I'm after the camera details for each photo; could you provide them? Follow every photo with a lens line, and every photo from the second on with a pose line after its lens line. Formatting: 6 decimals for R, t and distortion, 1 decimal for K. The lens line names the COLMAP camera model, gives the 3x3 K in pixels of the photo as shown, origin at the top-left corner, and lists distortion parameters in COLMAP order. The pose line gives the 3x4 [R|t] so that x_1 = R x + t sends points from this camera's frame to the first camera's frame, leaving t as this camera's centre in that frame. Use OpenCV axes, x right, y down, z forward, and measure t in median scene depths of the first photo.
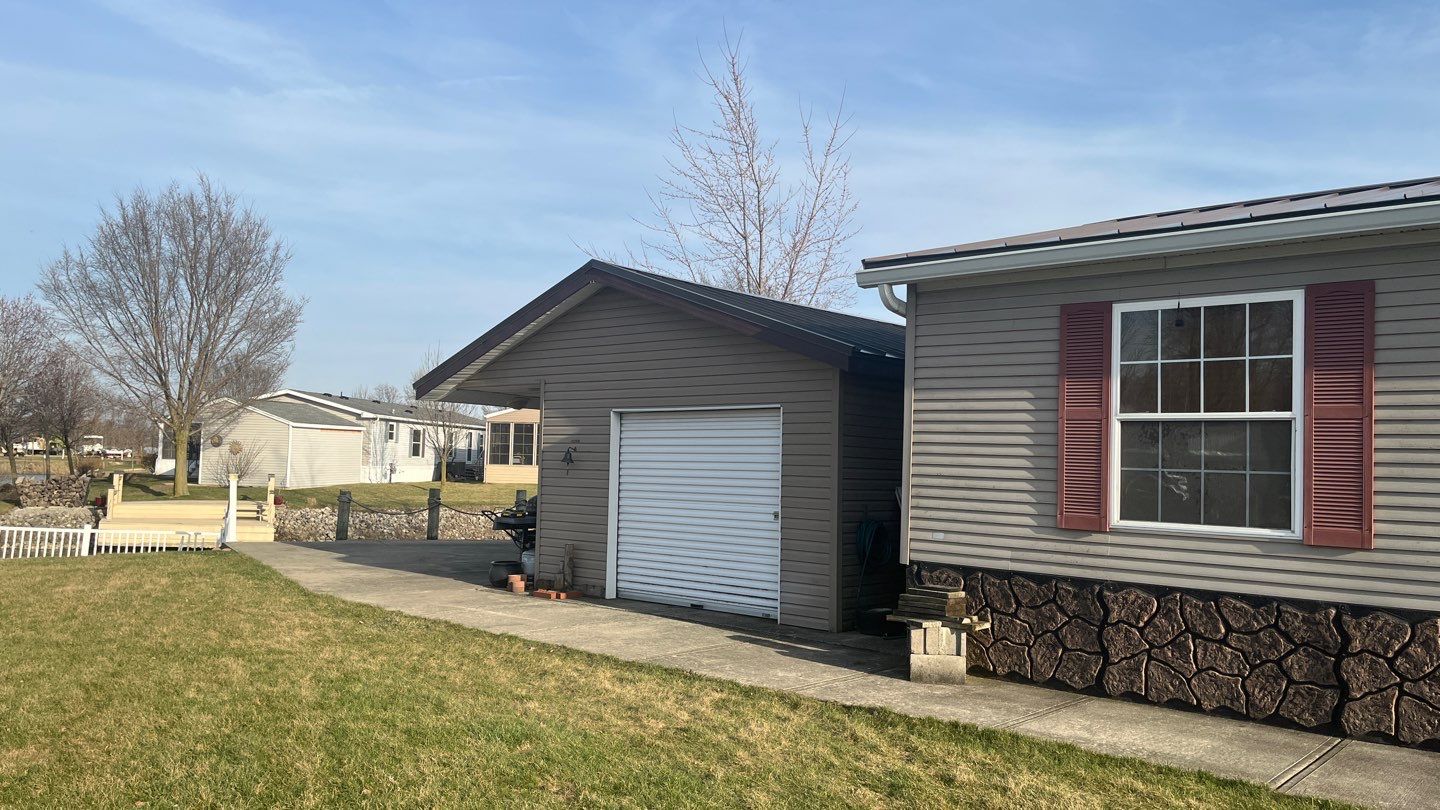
lens RADIAL K [[1072.0, 0, 737.2], [0, 1072.0, 409.6], [0, 0, 1]] dist [0.004926, 0.000601]
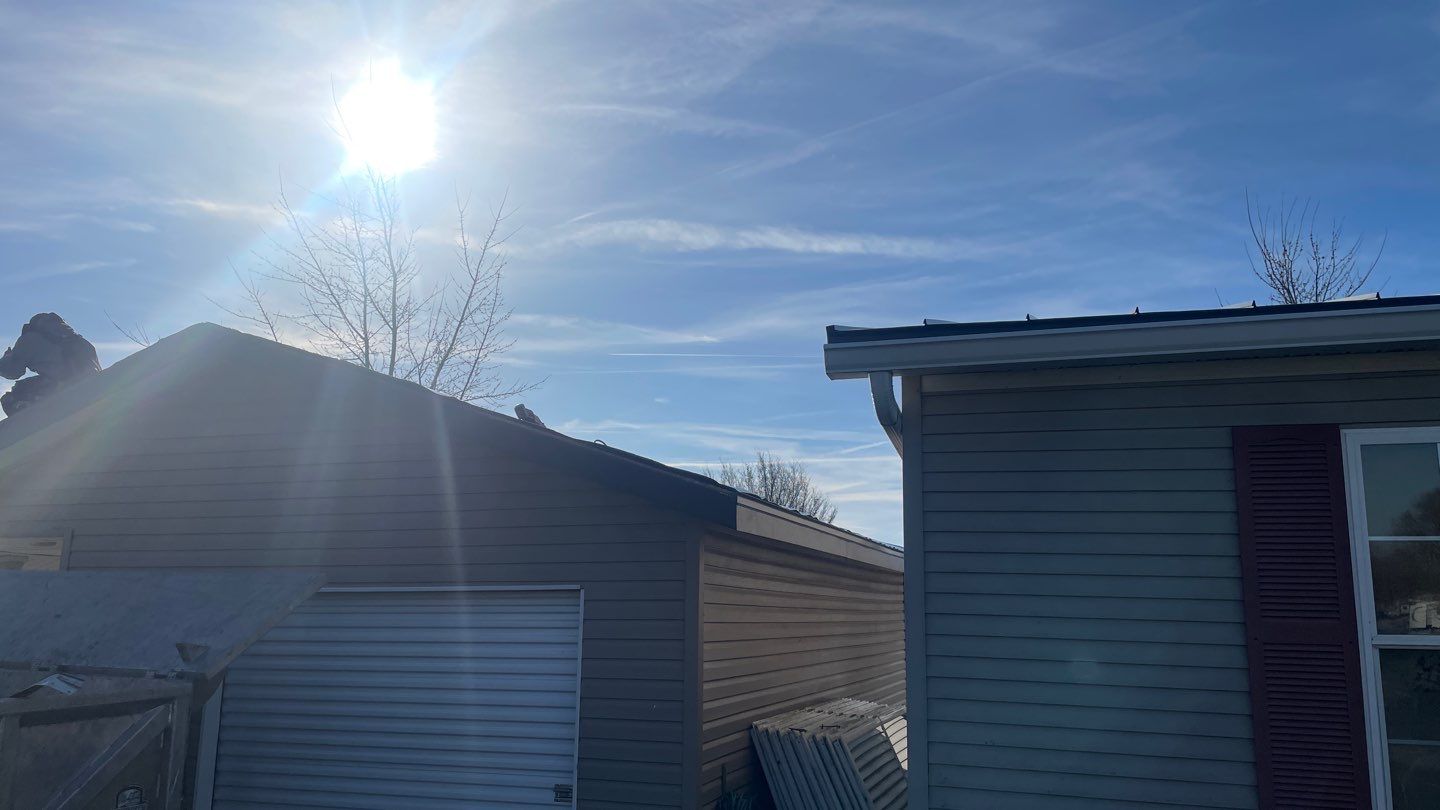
lens RADIAL K [[1106.6, 0, 713.0], [0, 1106.6, 362.6], [0, 0, 1]] dist [0.005661, 0.001835]
pose [[0.929507, 0.080033, 0.360016, -0.097096], [-0.017743, 0.984744, -0.173101, -0.017116], [-0.368378, 0.154511, 0.916747, 0.361704]]
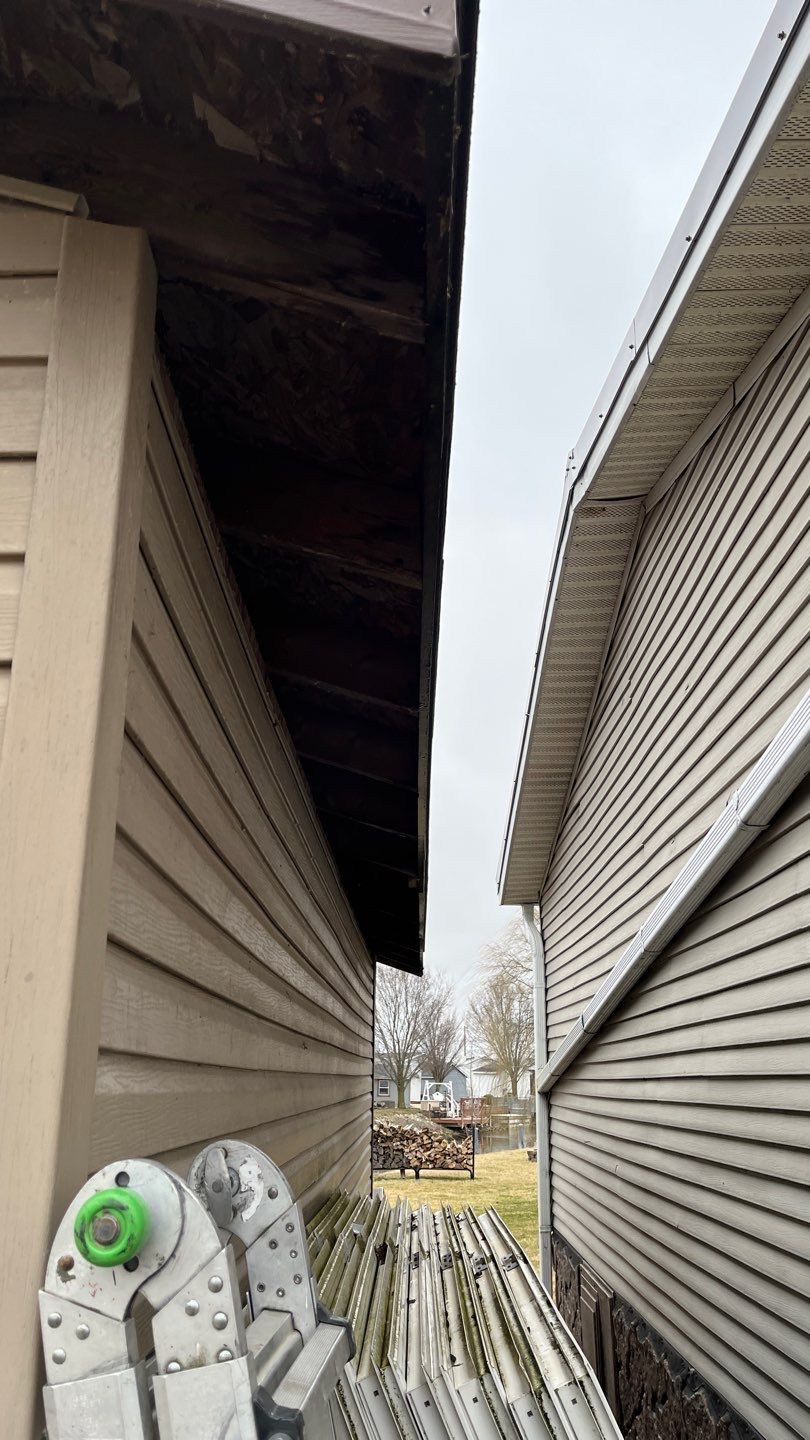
lens RADIAL K [[1072.0, 0, 405.0], [0, 1072.0, 720.0], [0, 0, 1]] dist [0.004926, 0.000601]
pose [[0.762094, 0.194689, 0.617502, 0.047028], [-0.021545, 0.960818, -0.276342, 0.025546], [-0.647107, 0.197295, 0.736428, 0.747299]]
